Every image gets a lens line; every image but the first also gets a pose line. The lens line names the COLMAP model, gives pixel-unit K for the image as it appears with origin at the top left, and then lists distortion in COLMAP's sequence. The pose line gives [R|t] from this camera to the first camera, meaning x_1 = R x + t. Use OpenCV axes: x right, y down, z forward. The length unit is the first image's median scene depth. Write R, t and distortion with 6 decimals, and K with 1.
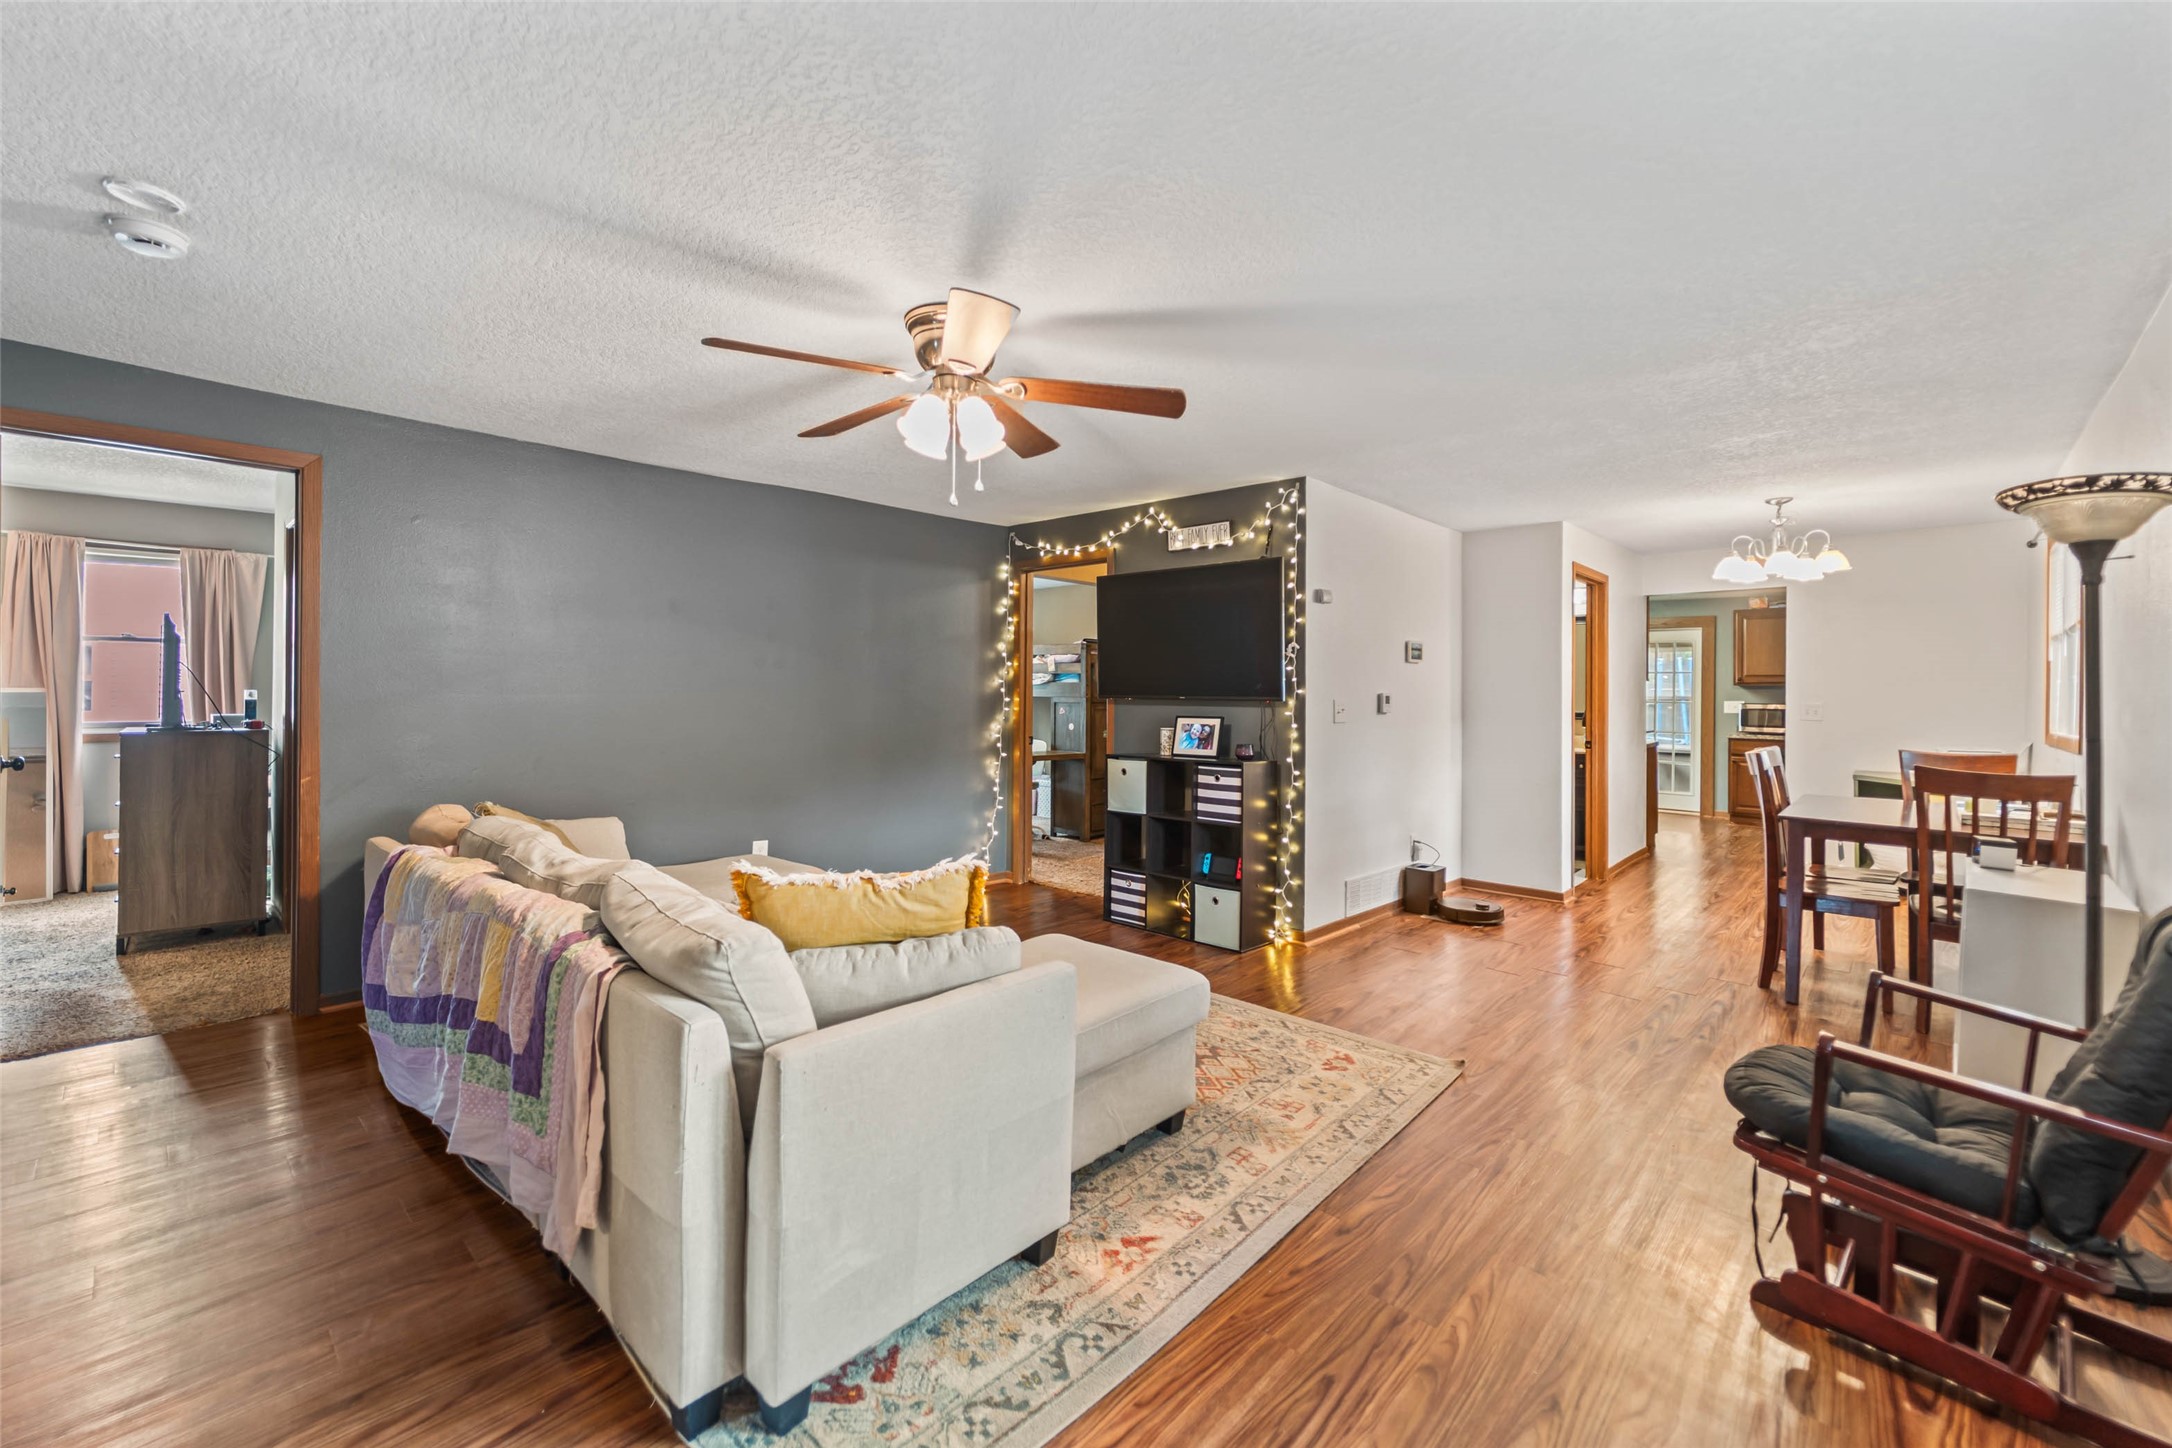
lens RADIAL K [[903.5, 0, 1113.1], [0, 903.5, 687.8], [0, 0, 1]] dist [-0.001412, -0.000017]
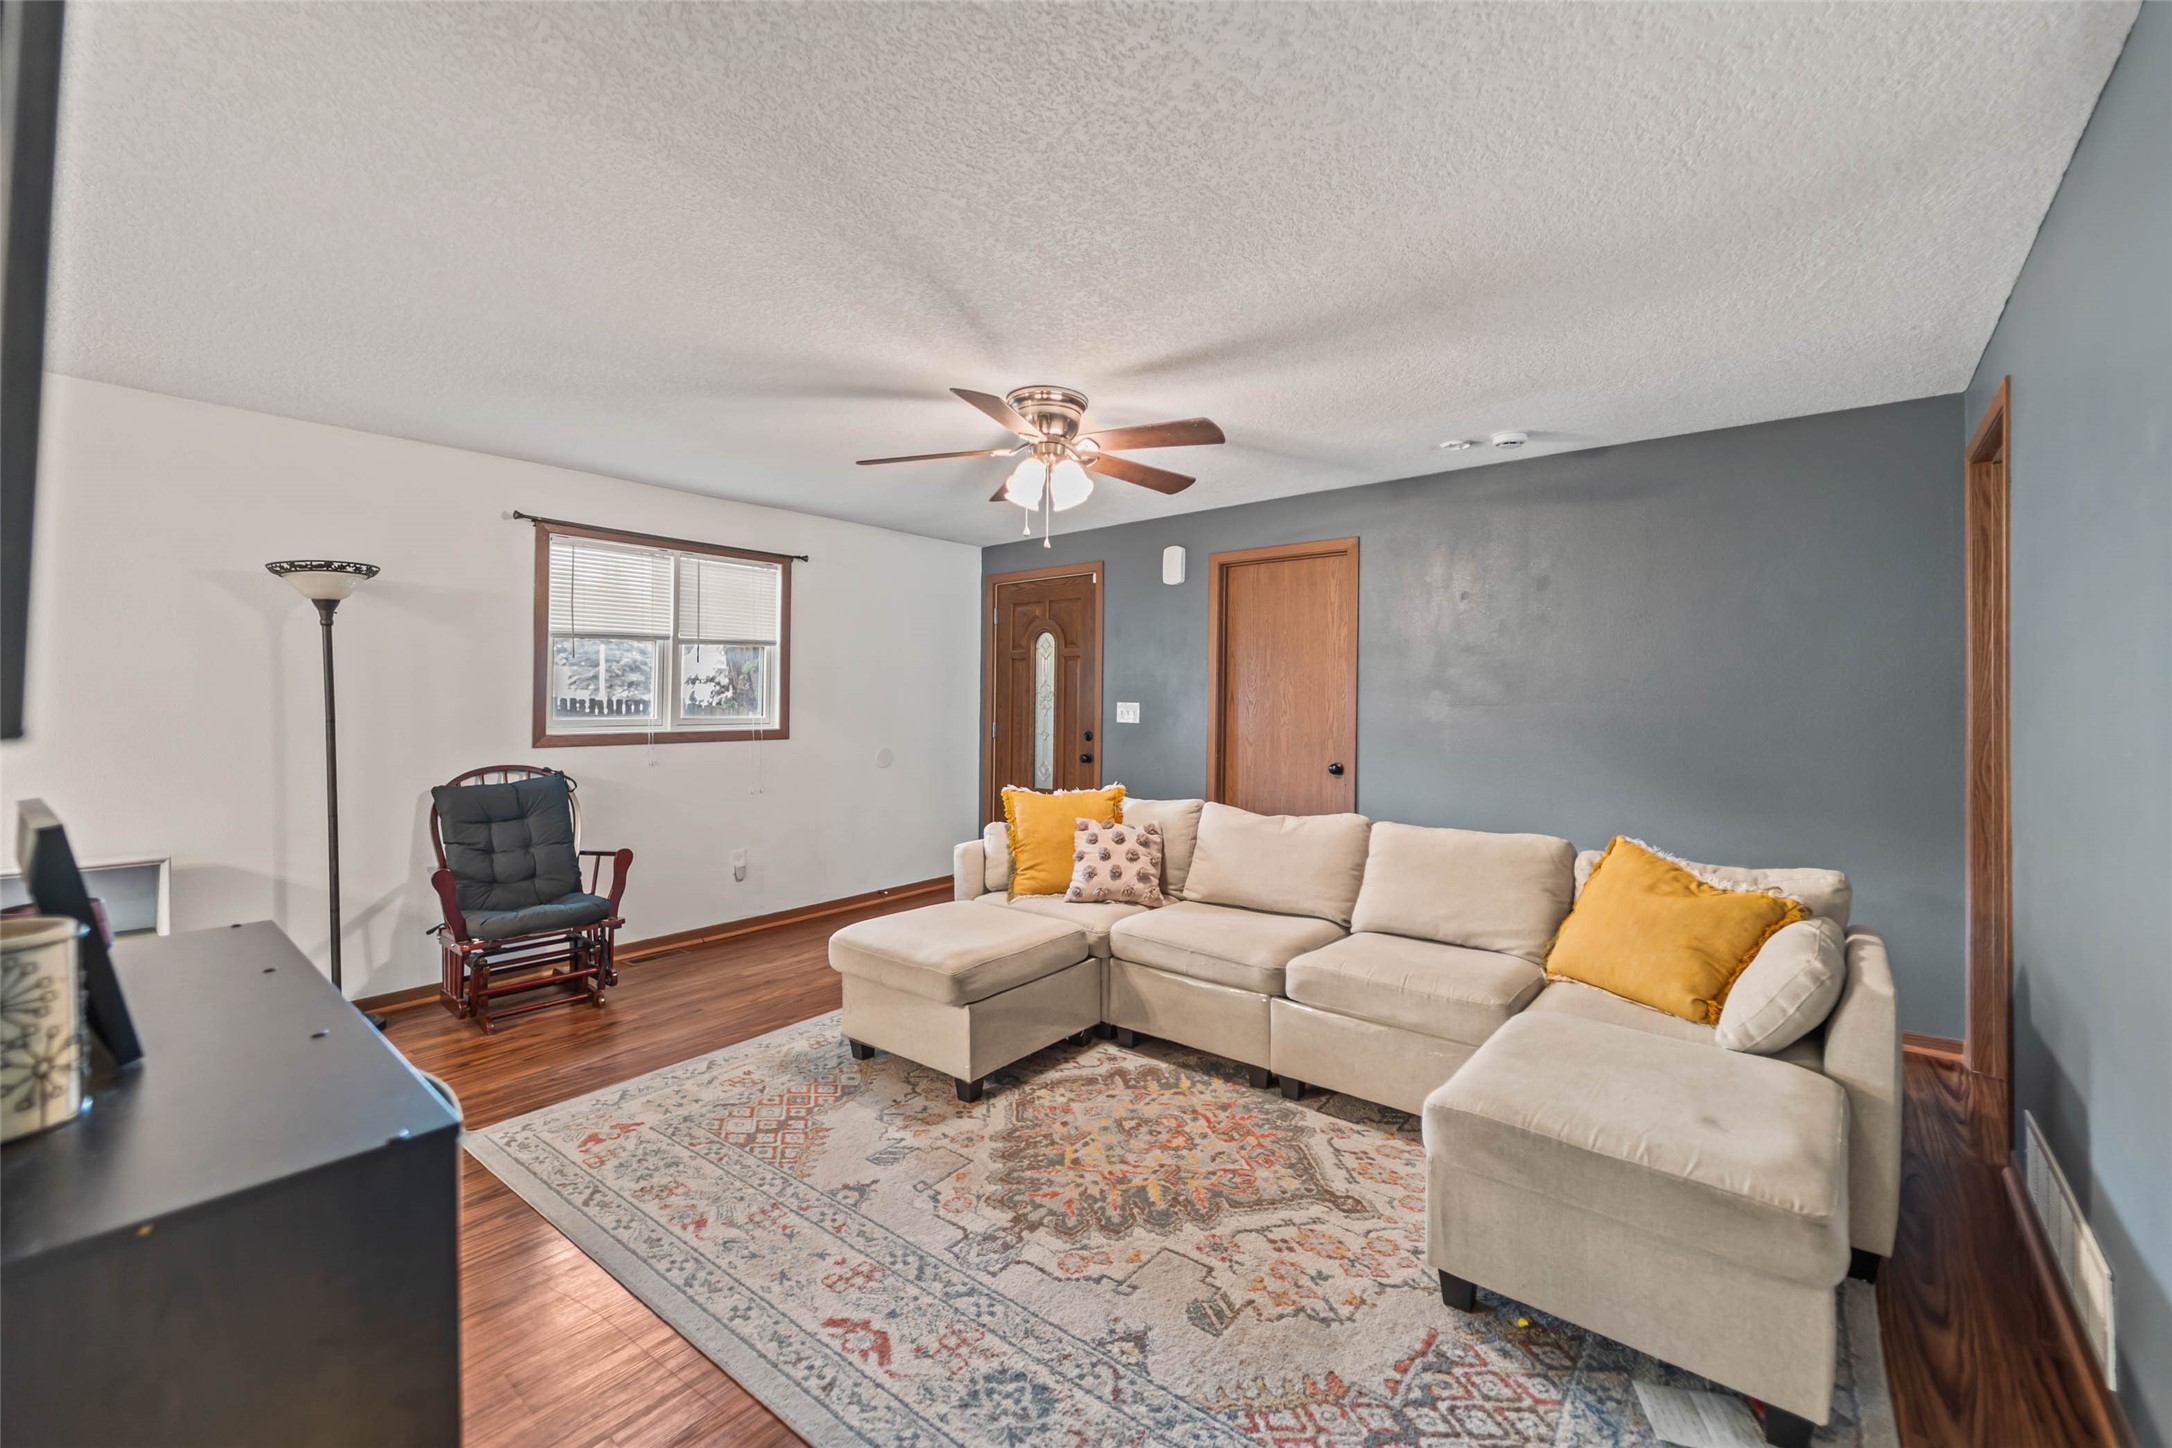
lens RADIAL K [[886.2, 0, 1094.7], [0, 886.2, 698.3], [0, 0, 1]] dist [0.003421, 0.000384]
pose [[-0.999078, -0.011164, -0.041467, -0.109272], [-0.010763, 0.999893, -0.009867, 0.009416], [0.041572, -0.009412, -0.999091, 1.251754]]
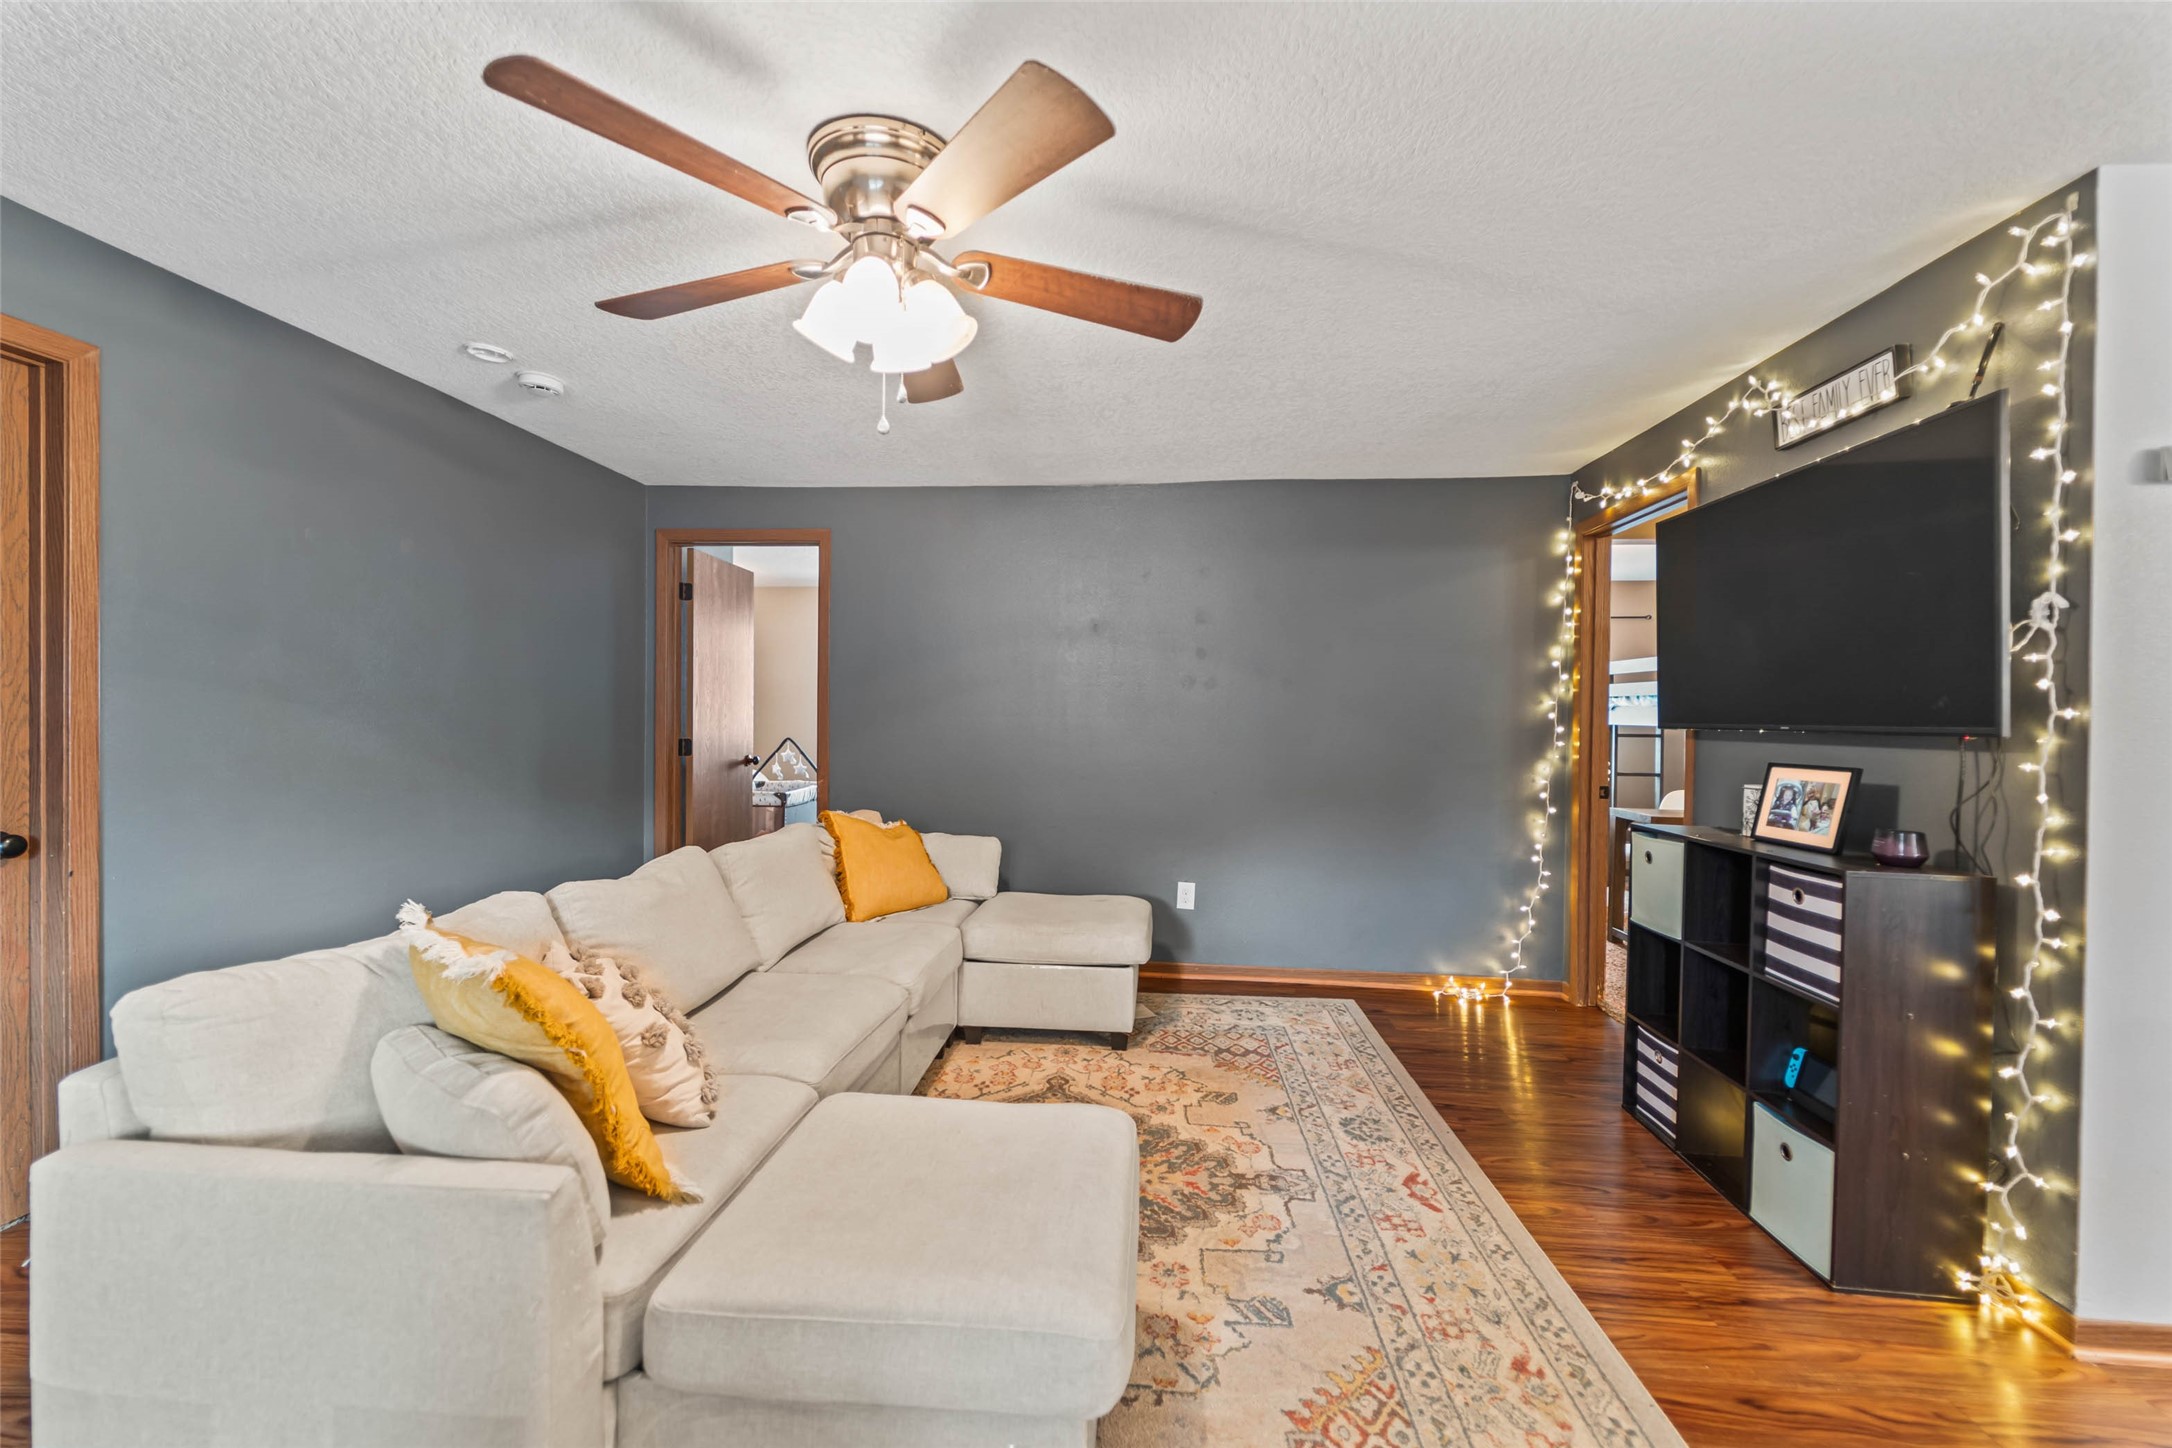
lens RADIAL K [[879.2, 0, 1082.5], [0, 879.2, 723.3], [0, 0, 1]] dist [0.000123, 0.000374]
pose [[0.598796, 0.005809, -0.800880, 0.256006], [-0.003355, 0.999983, 0.004744, 0.008057], [0.800894, -0.000154, 0.598806, 0.414163]]
